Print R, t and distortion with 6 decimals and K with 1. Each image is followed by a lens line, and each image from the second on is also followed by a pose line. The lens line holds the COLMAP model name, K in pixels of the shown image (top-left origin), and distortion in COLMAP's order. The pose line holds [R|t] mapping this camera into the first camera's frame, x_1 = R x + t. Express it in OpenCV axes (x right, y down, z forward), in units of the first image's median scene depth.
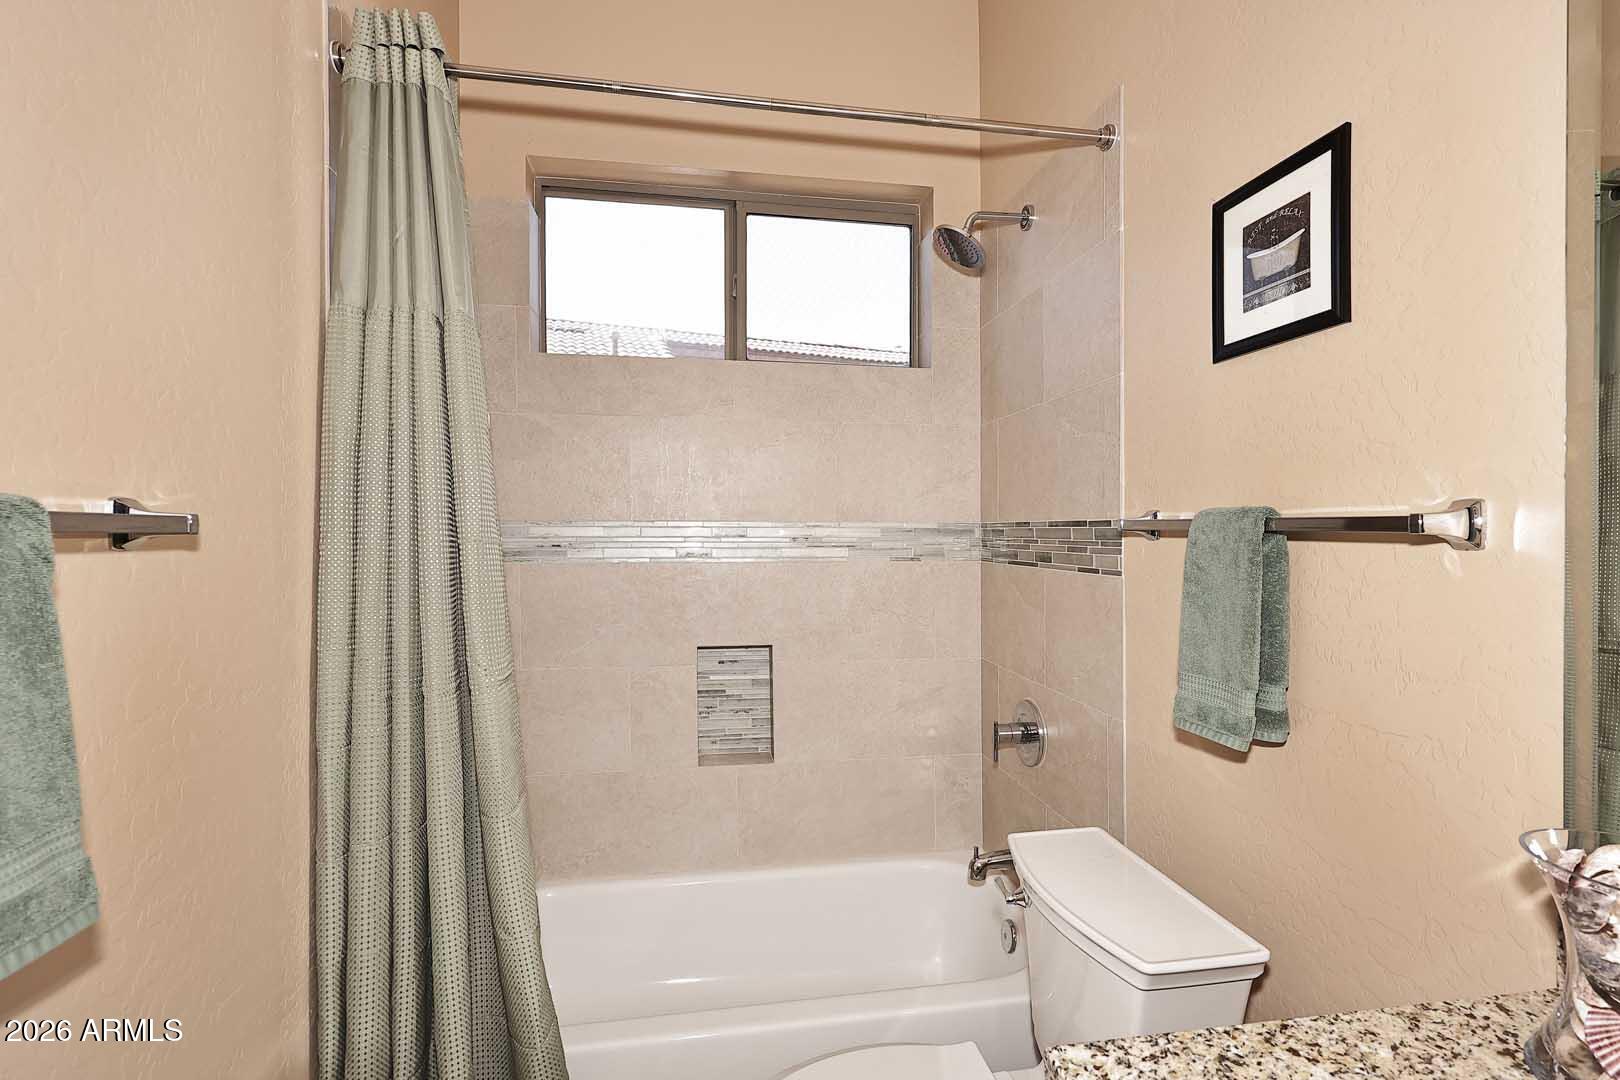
lens RADIAL K [[781.5, 0, 813.9], [0, 781.5, 536.5], [0, 0, 1]] dist [0.002210, 0.000104]
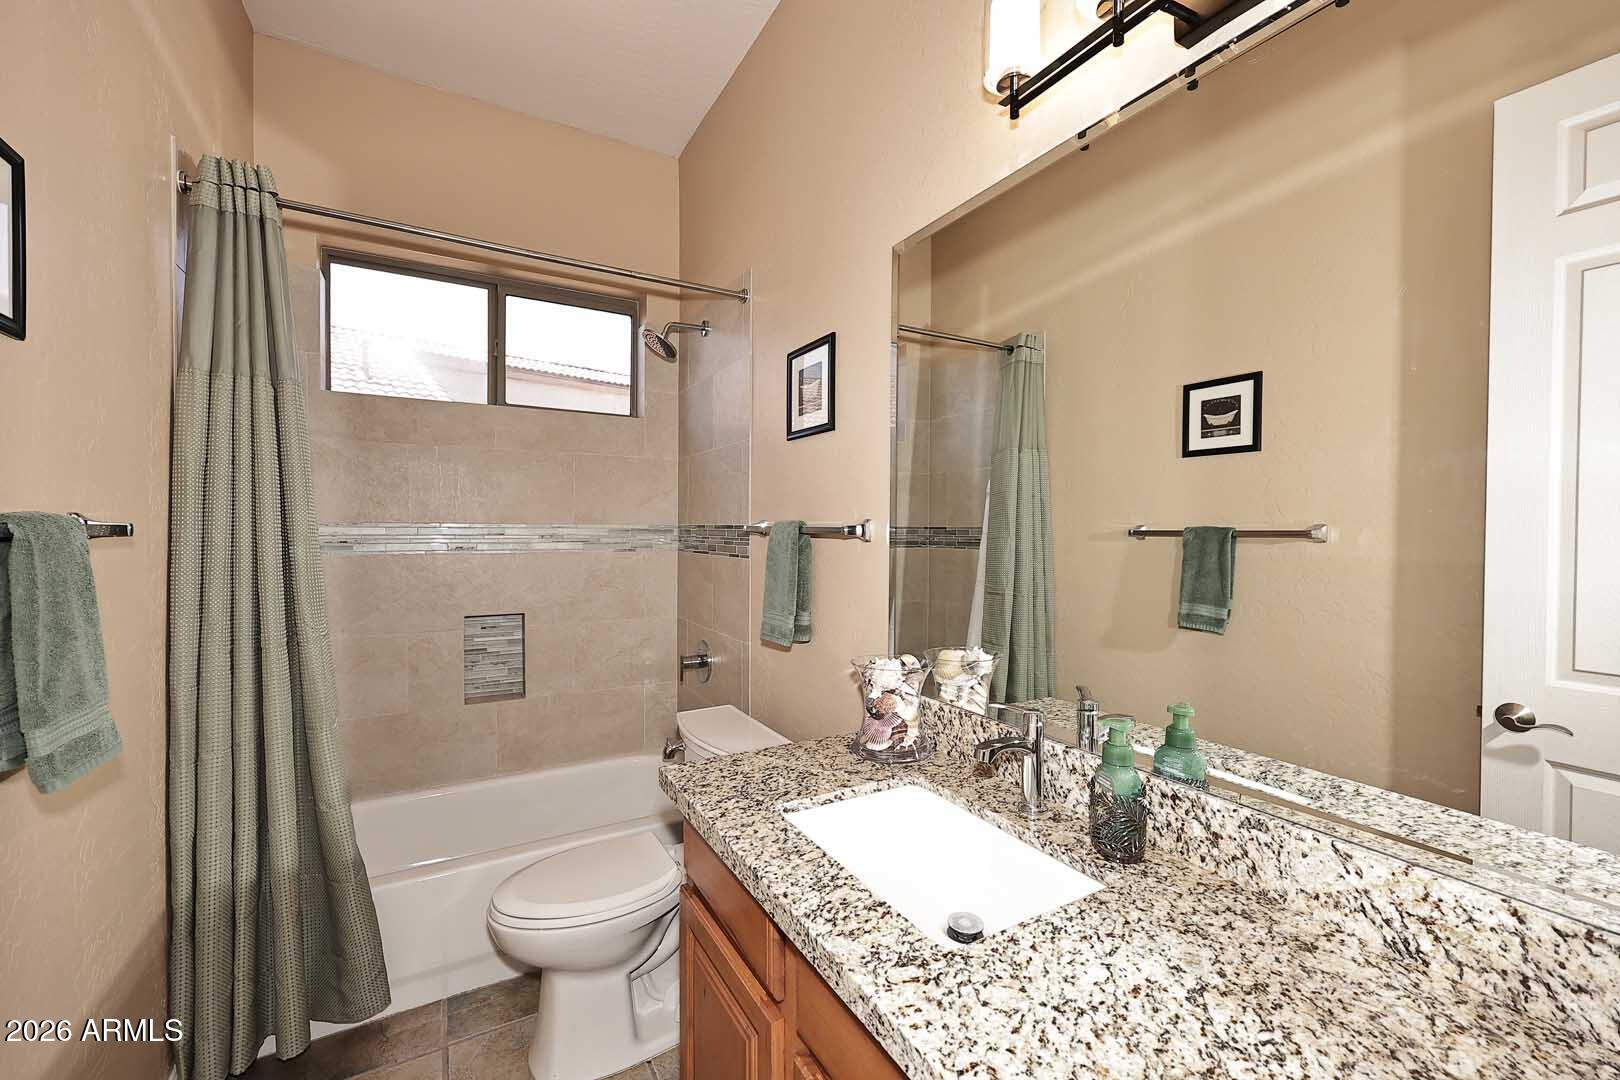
lens RADIAL K [[666.6, 0, 801.4], [0, 666.6, 523.6], [0, 0, 1]] dist [0.000818, 0.000540]
pose [[0.941935, 0.005579, 0.335750, 0.011204], [-0.000946, 0.999902, -0.013961, -0.003559], [-0.335795, 0.012833, 0.941848, -0.285820]]
